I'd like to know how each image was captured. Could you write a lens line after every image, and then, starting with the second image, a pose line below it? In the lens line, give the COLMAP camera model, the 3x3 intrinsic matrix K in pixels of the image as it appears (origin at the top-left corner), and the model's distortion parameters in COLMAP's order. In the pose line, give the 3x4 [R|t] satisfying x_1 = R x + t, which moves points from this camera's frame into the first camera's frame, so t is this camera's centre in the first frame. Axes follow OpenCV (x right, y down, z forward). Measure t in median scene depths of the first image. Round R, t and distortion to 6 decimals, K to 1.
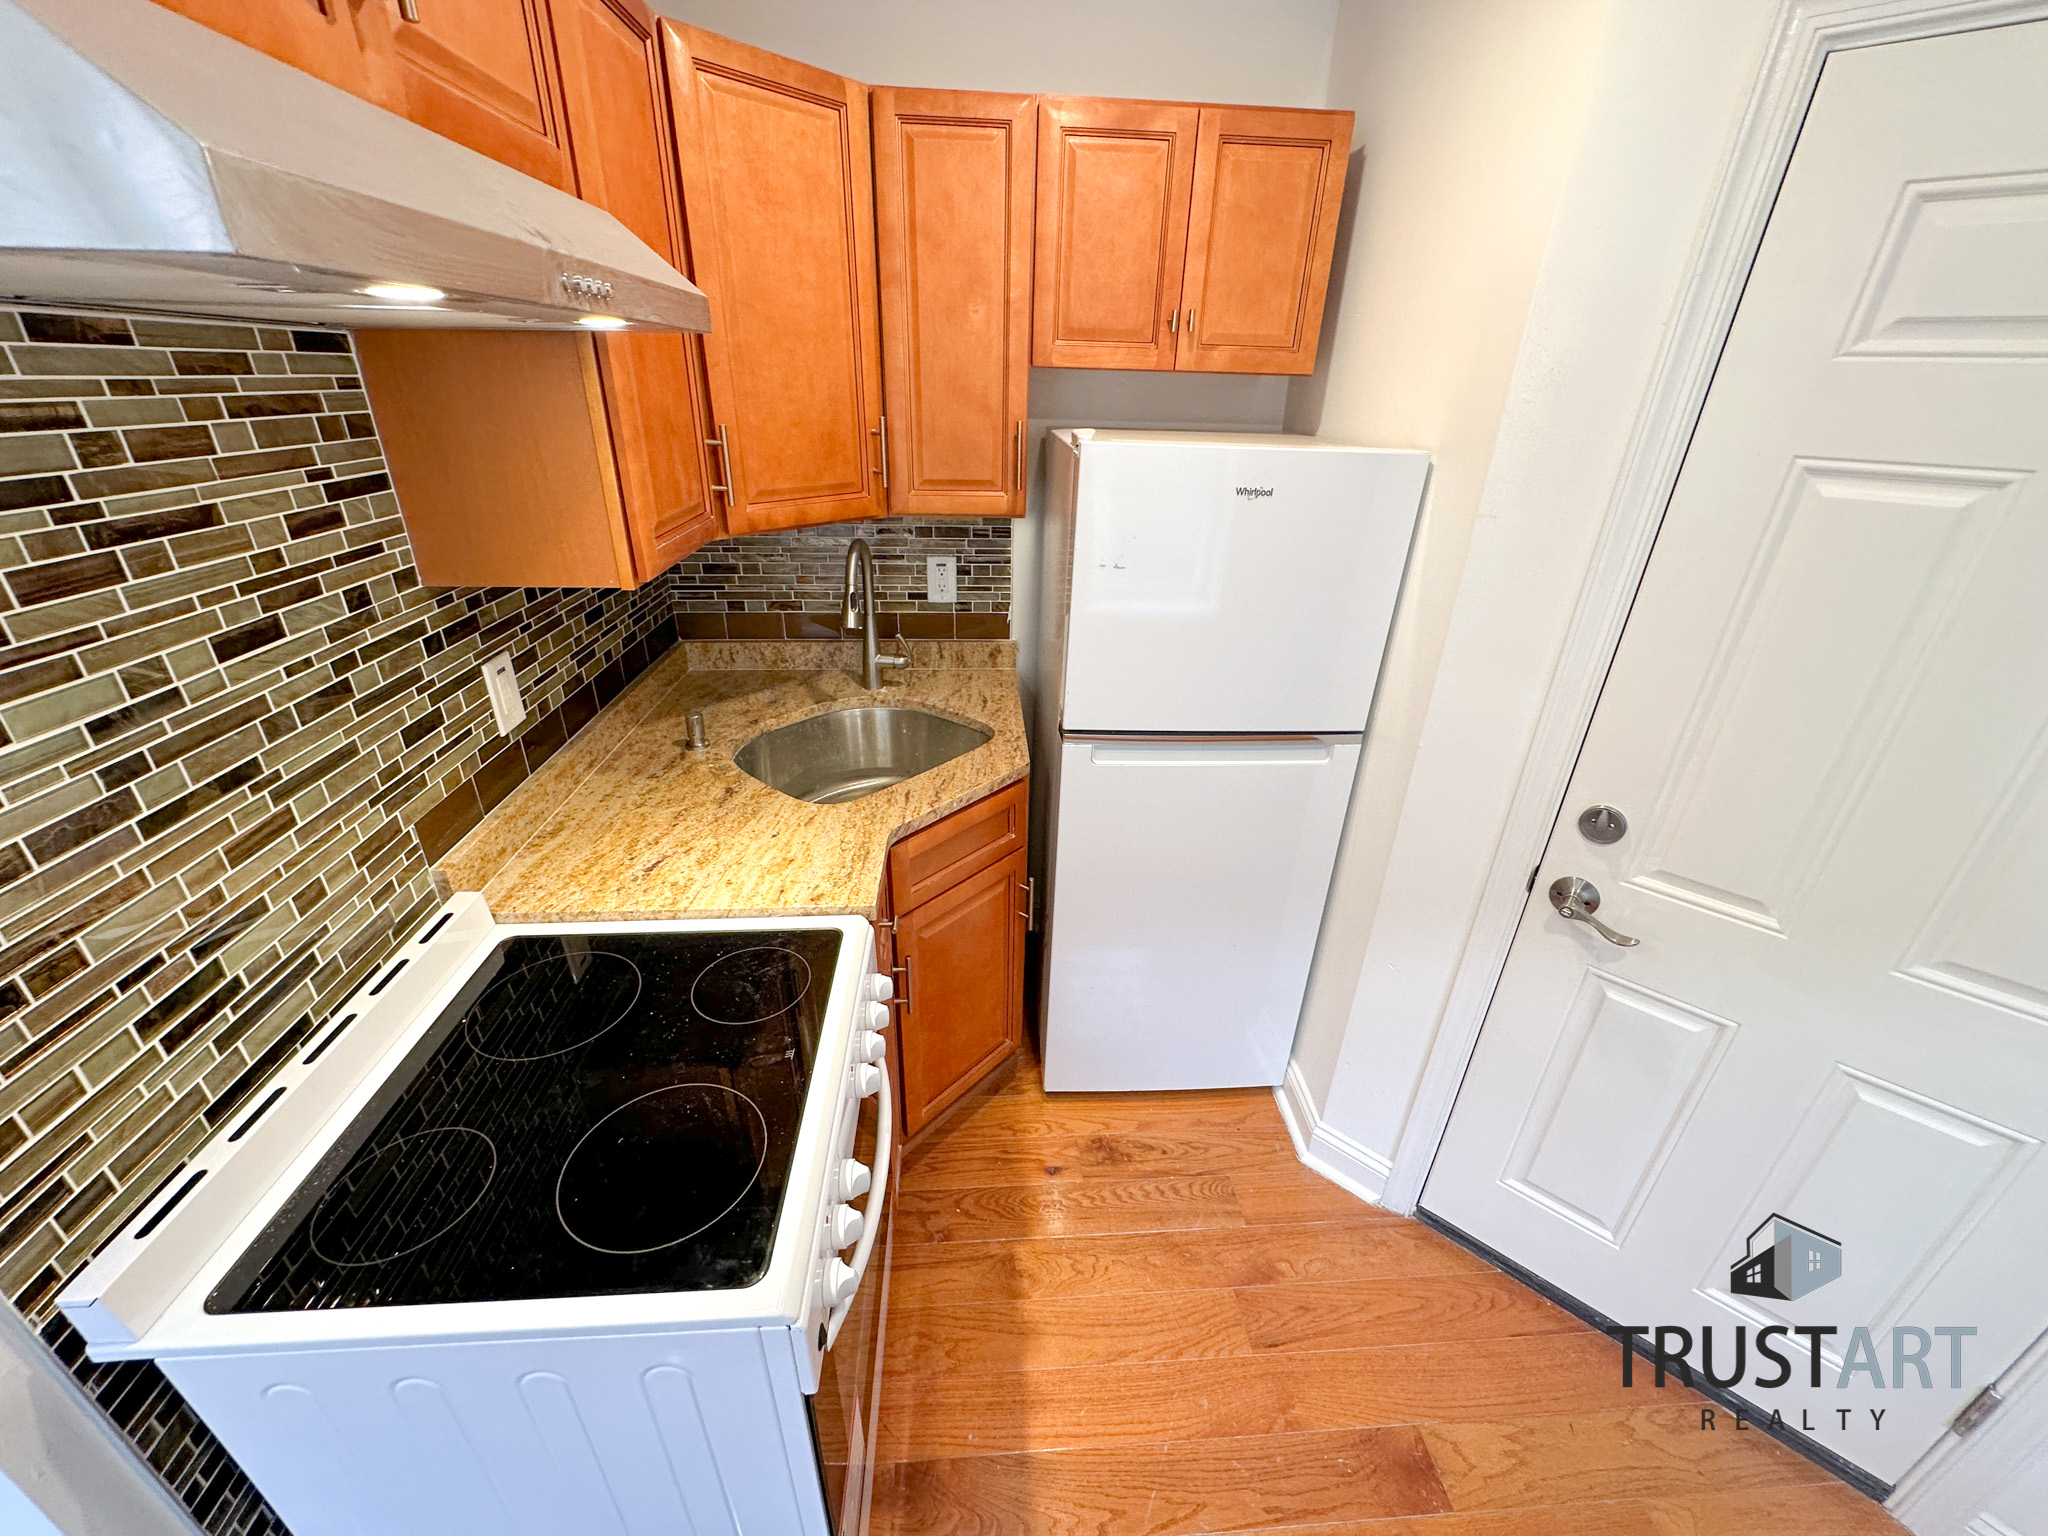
lens RADIAL K [[814.8, 0, 1024.0], [0, 814.8, 768.0], [0, 0, 1]] dist [-0.003552, -0.000109]
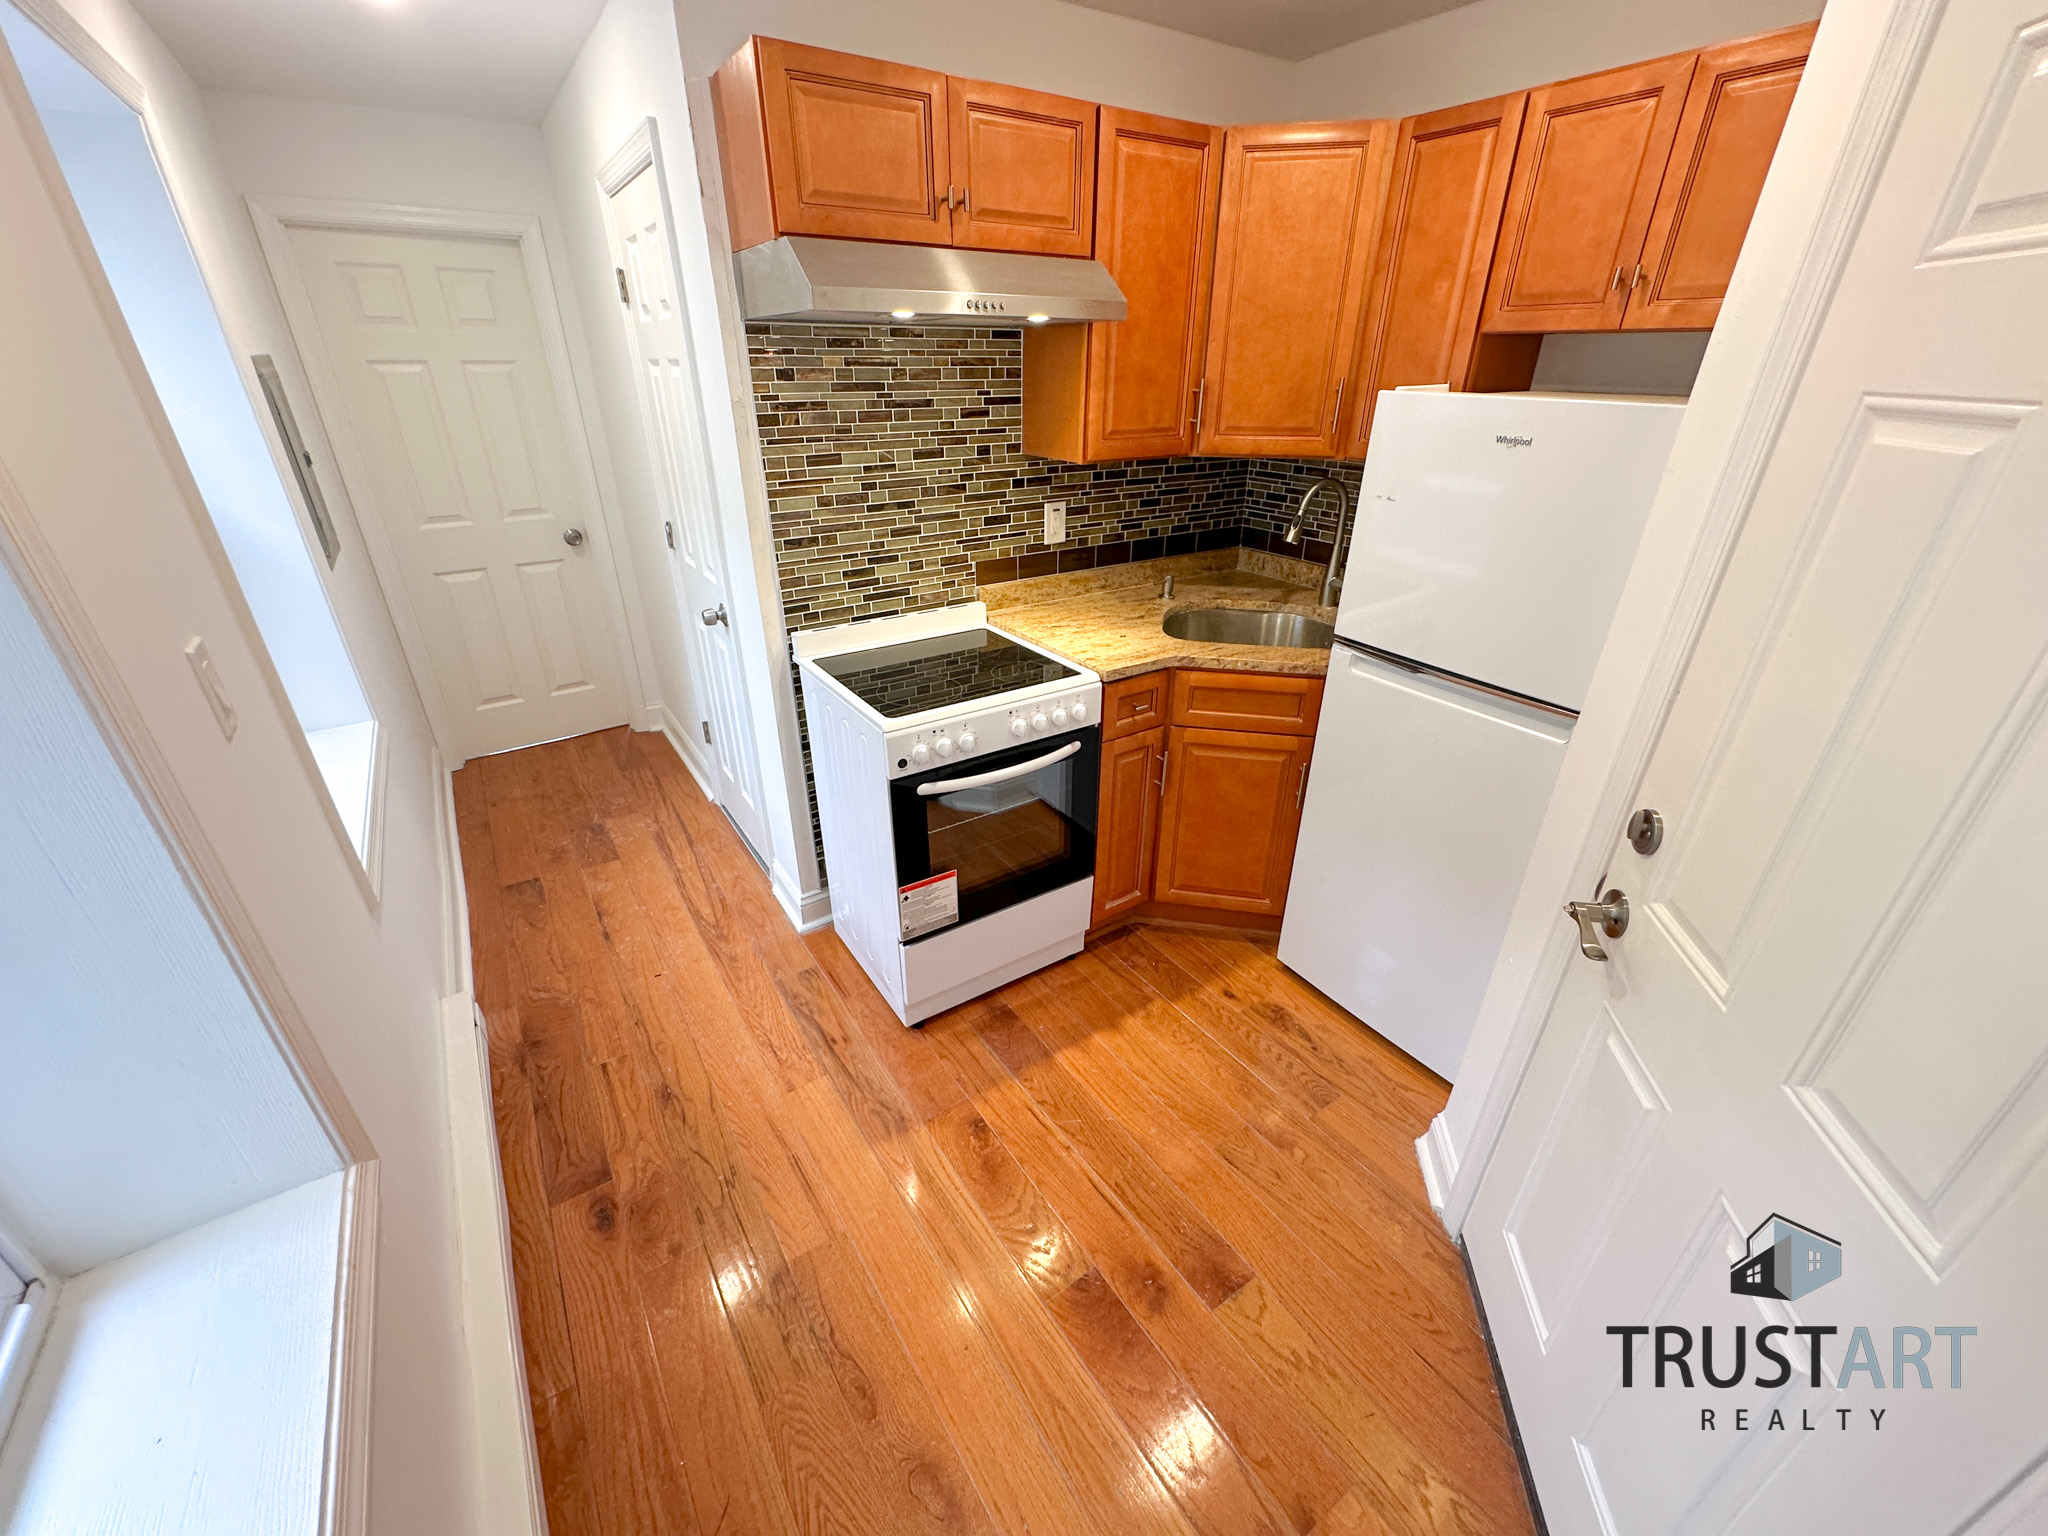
lens RADIAL K [[818.4, 0, 1024.0], [0, 818.4, 768.0], [0, 0, 1]] dist [-0.001437, 0.001133]
pose [[0.496253, 0.369708, -0.785525, 0.931363], [-0.368448, 0.908959, 0.195037, 0.073441], [0.786116, 0.192637, 0.587292, -0.044184]]
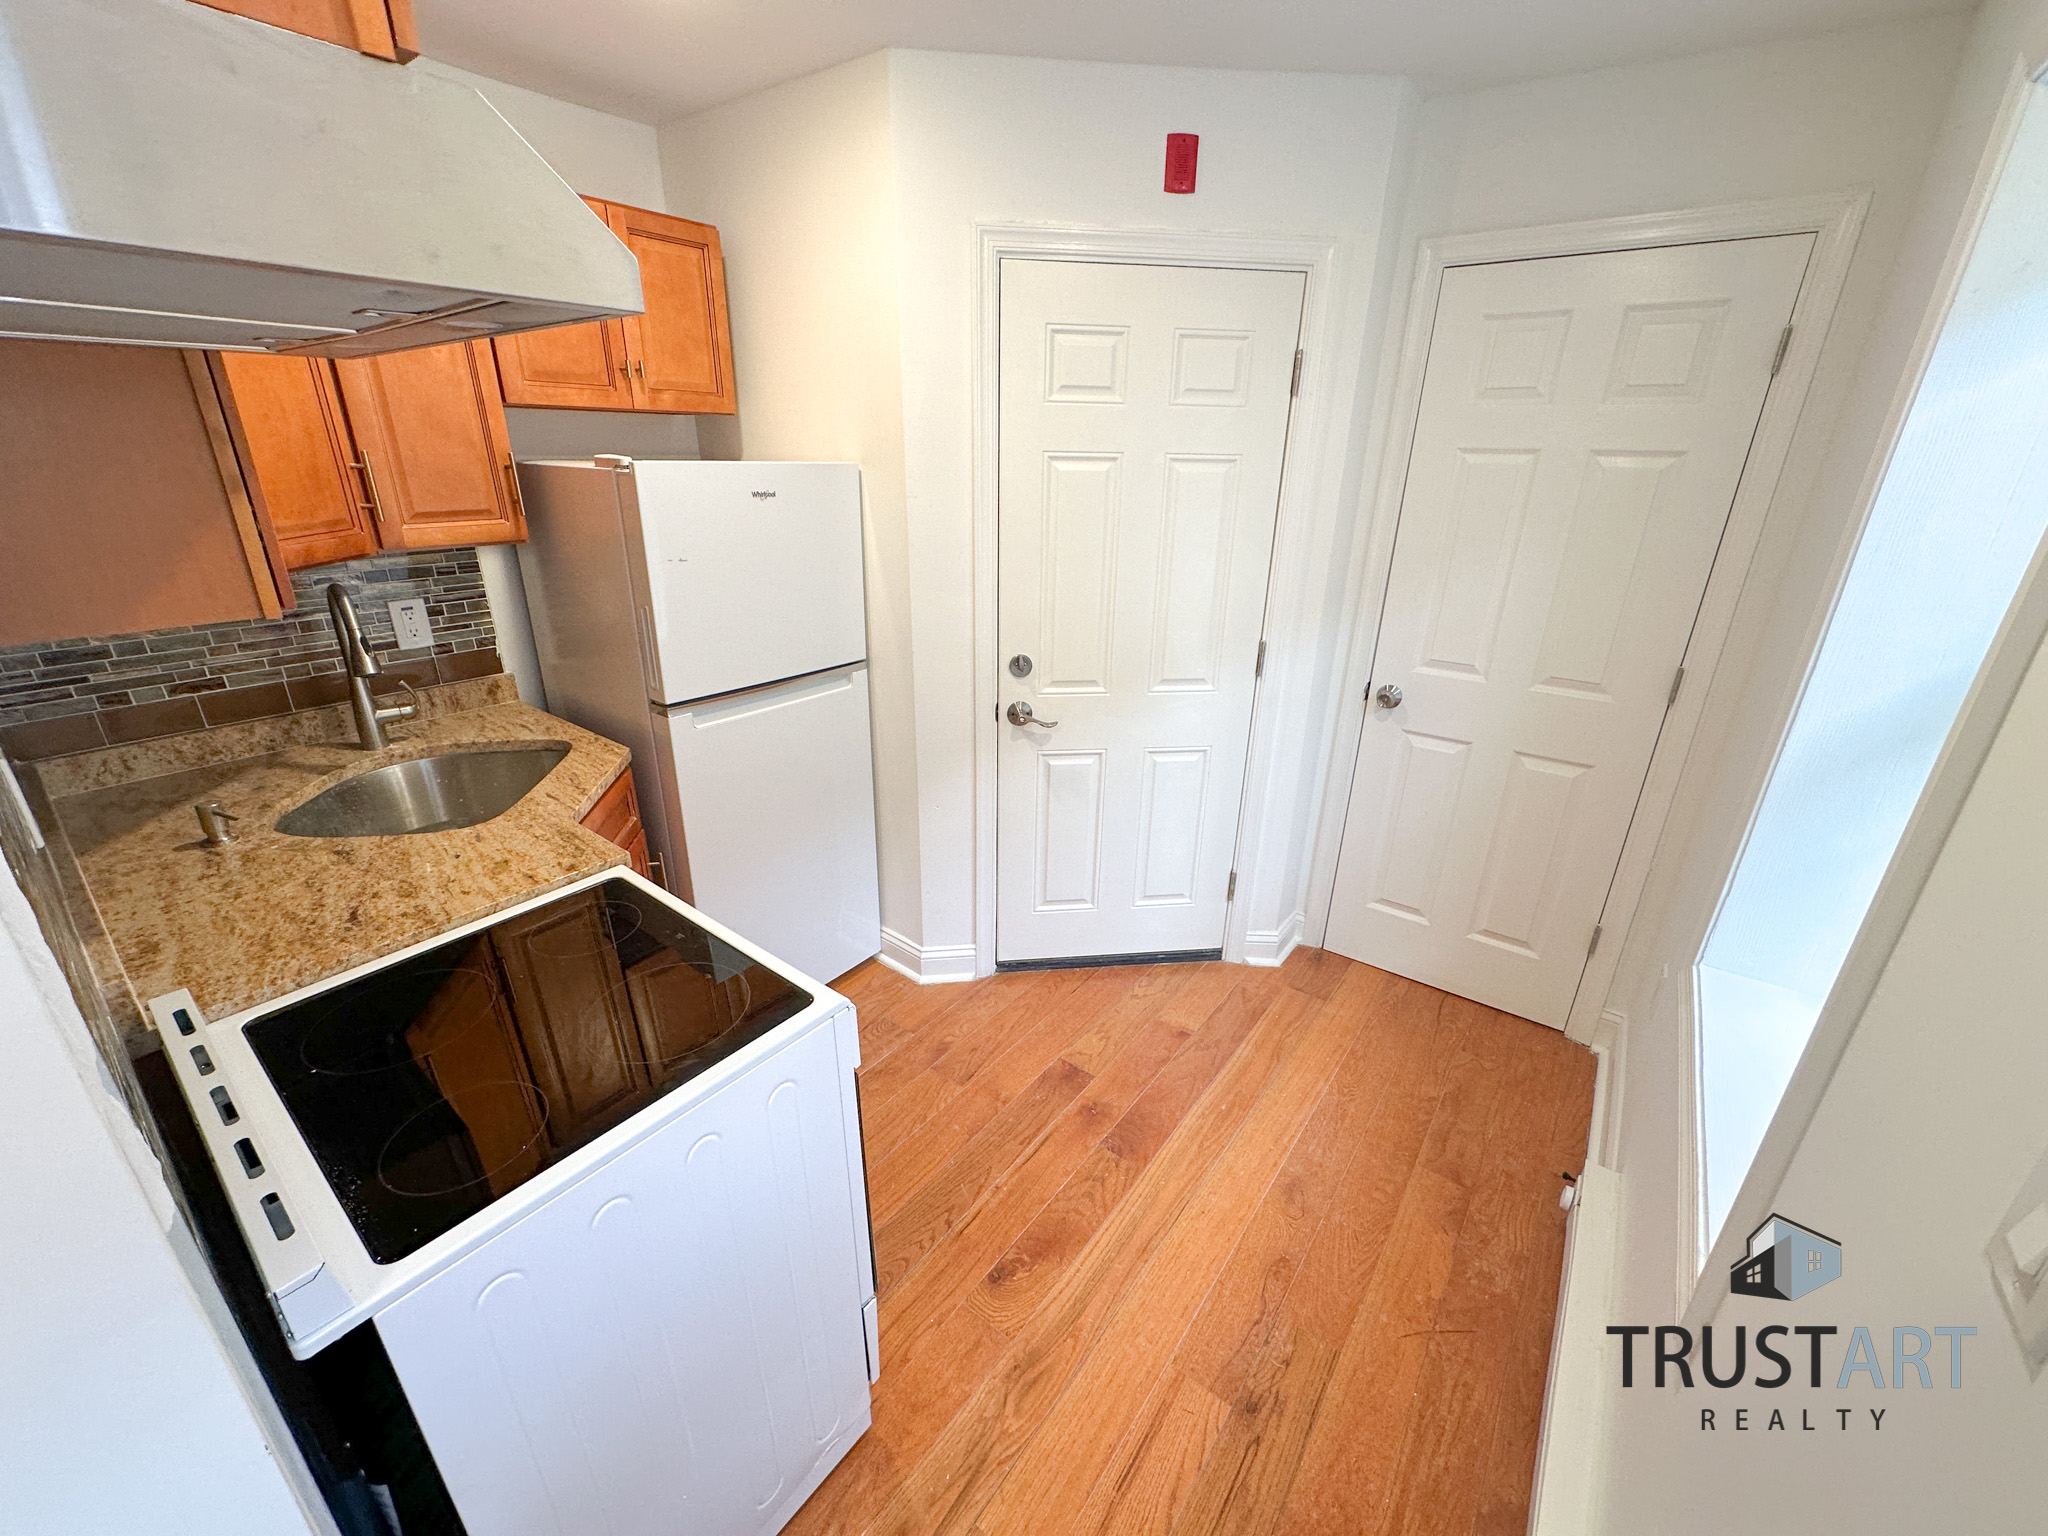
lens RADIAL K [[814.8, 0, 1024.0], [0, 814.8, 768.0], [0, 0, 1]] dist [-0.003552, -0.000109]
pose [[0.661999, -0.287468, 0.692185, -0.492473], [0.327085, 0.941746, 0.078291, 0.126616], [-0.674369, 0.174574, 0.717461, -0.192223]]
